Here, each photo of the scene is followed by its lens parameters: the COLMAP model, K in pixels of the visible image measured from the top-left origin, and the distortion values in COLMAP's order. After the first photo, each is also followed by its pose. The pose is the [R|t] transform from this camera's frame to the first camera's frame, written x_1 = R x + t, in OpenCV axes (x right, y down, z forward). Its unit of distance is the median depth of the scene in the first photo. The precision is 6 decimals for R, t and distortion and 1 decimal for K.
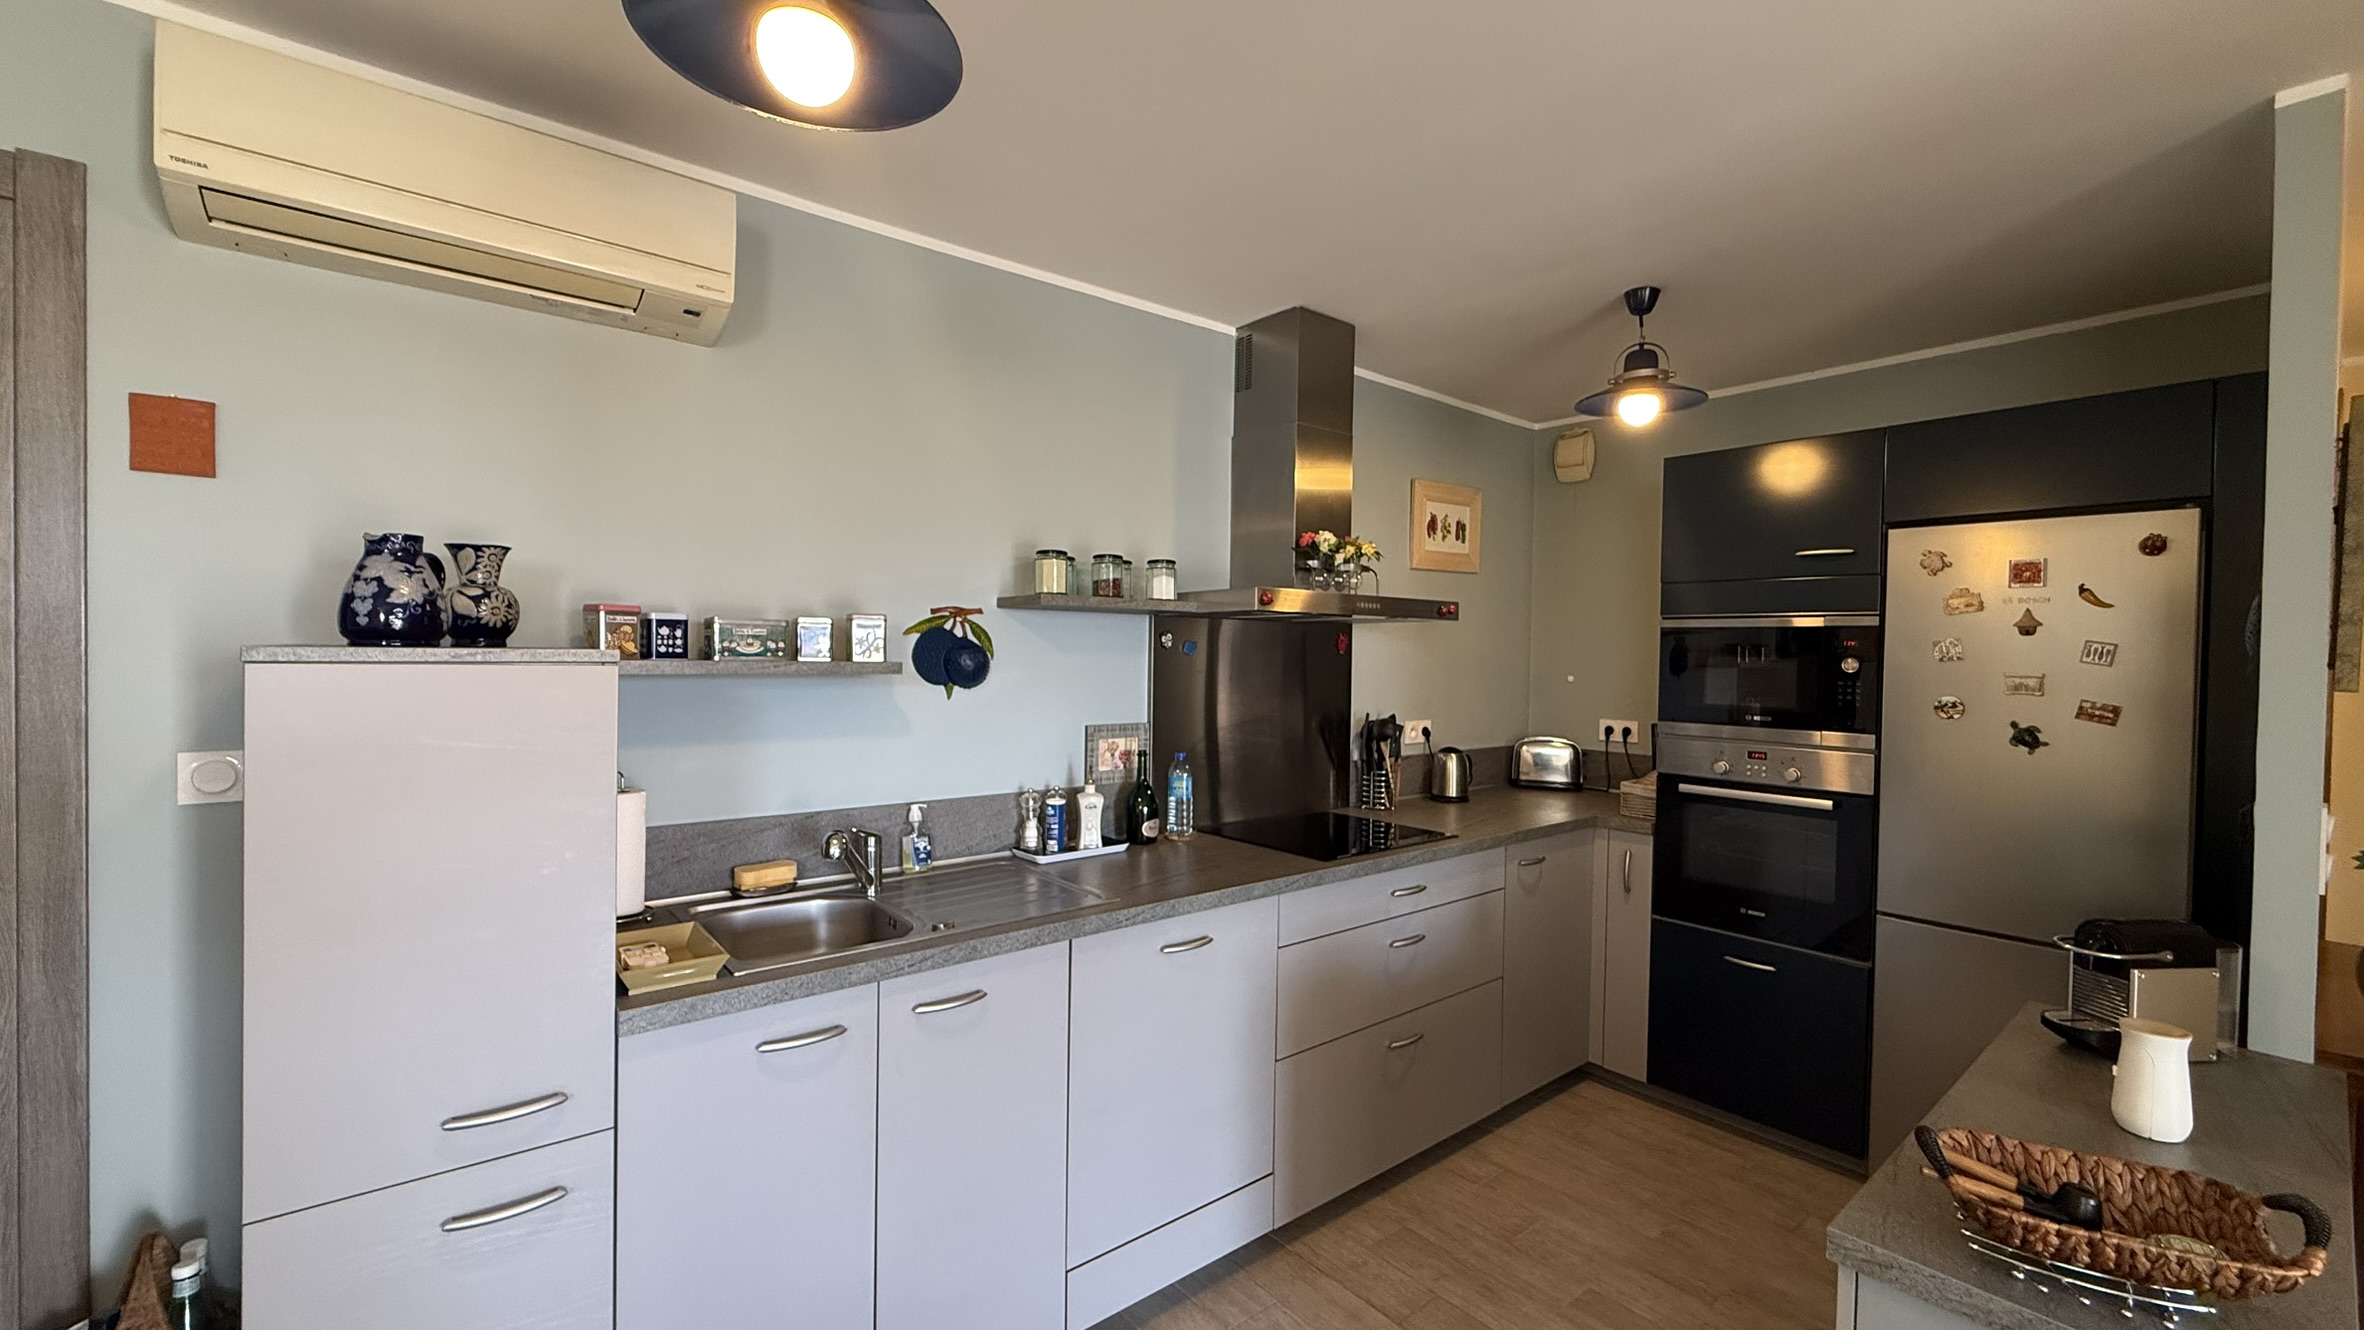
lens RADIAL K [[938.2, 0, 1174.0], [0, 938.2, 667.1], [0, 0, 1]] dist [-0.000726, 0.000049]
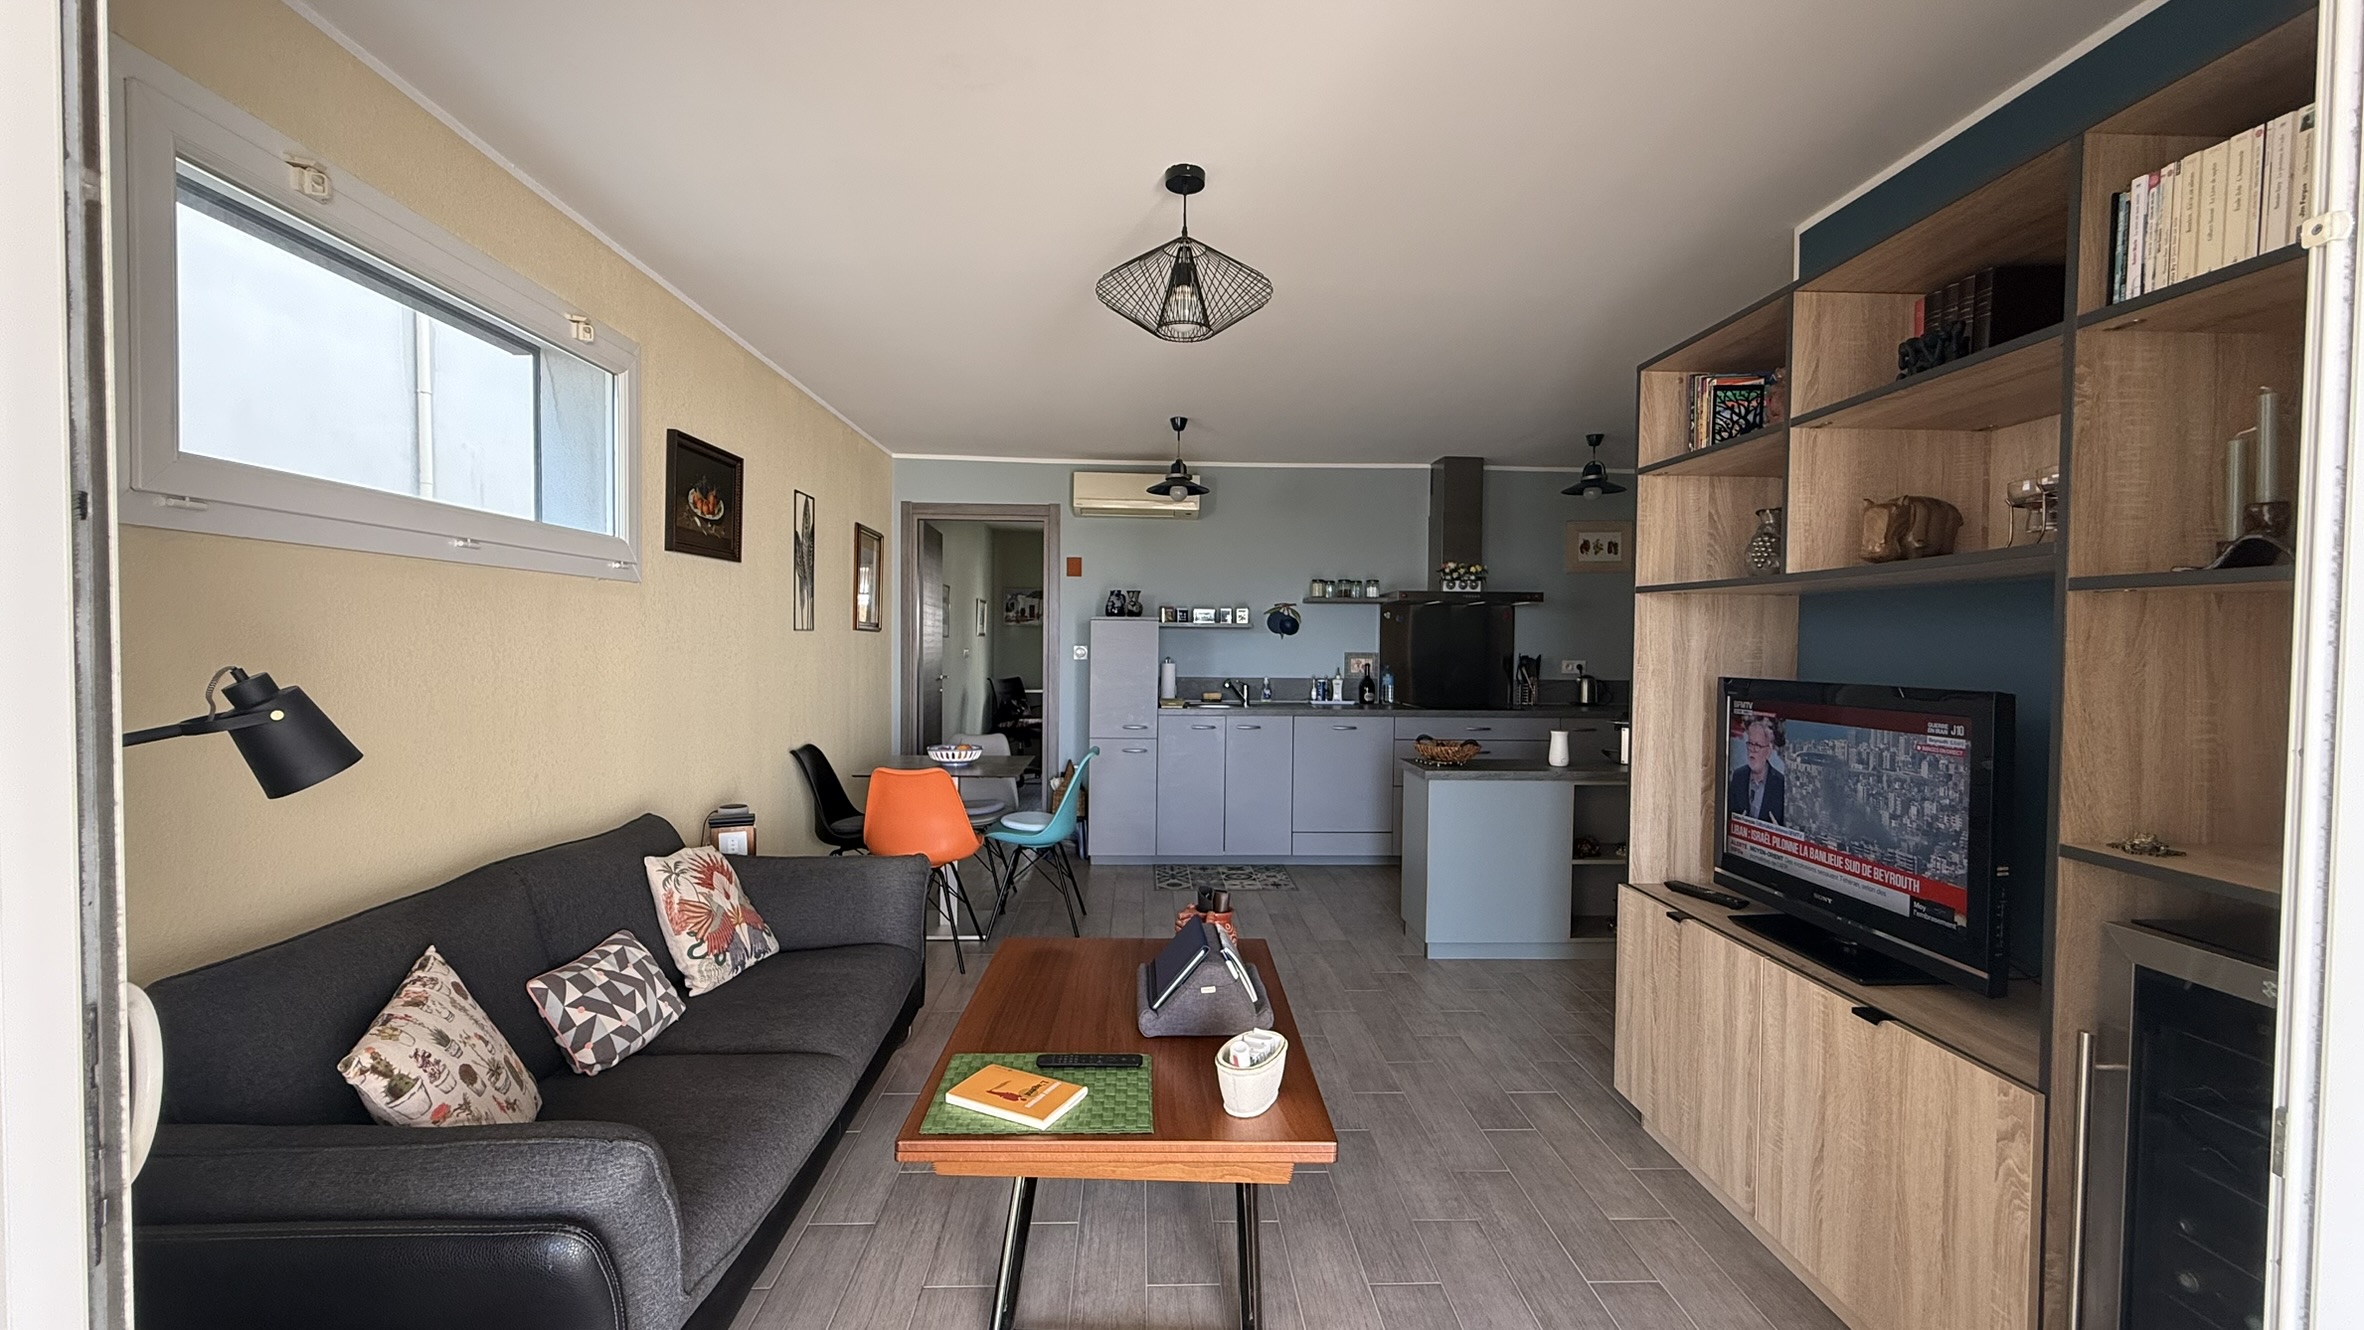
lens RADIAL K [[938.2, 0, 1174.0], [0, 938.2, 667.1], [0, 0, 1]] dist [-0.000726, 0.000049]
pose [[0.795506, 0.011481, -0.605836, 1.055798], [-0.008349, 0.999933, 0.007987, 0.090307], [0.605888, -0.001295, 0.795549, -1.197430]]
